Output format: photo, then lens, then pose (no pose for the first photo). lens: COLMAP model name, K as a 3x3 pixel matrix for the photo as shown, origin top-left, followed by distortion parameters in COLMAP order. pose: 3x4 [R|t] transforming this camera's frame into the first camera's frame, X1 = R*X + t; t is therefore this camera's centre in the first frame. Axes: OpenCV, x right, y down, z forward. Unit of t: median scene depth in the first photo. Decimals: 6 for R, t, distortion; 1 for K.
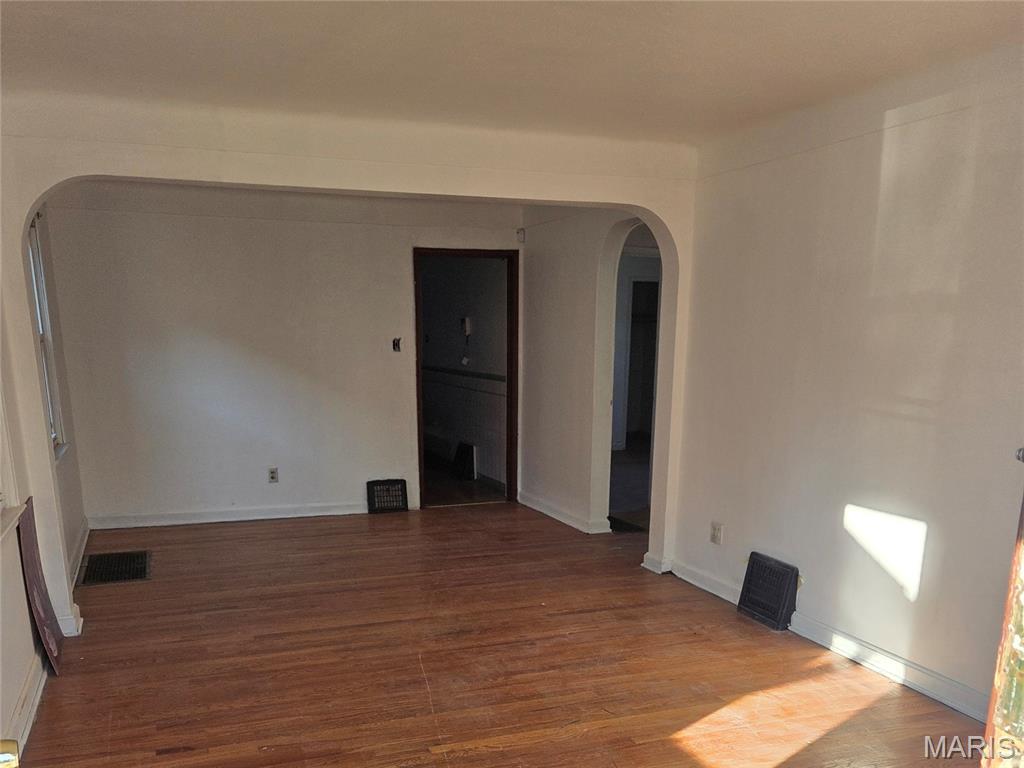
lens RADIAL K [[934.4, 0, 511.6], [0, 934.4, 383.9], [0, 0, 1]] dist [0.063842, 0.000000]
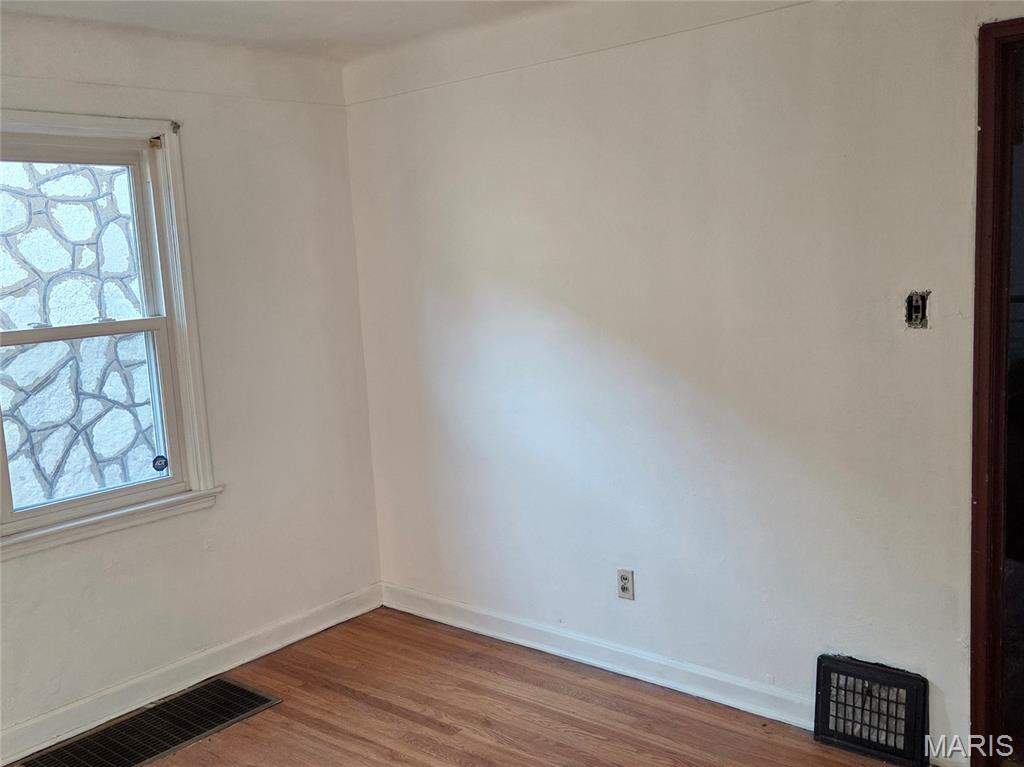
lens RADIAL K [[934.4, 0, 511.4], [0, 934.4, 384.9], [0, 0, 1]] dist [0.063842, 0.000000]
pose [[0.486274, 0.087222, -0.869442, 0.127623], [0.012933, 0.994178, 0.106969, -0.057018], [0.873711, -0.063260, 0.482315, 0.723160]]
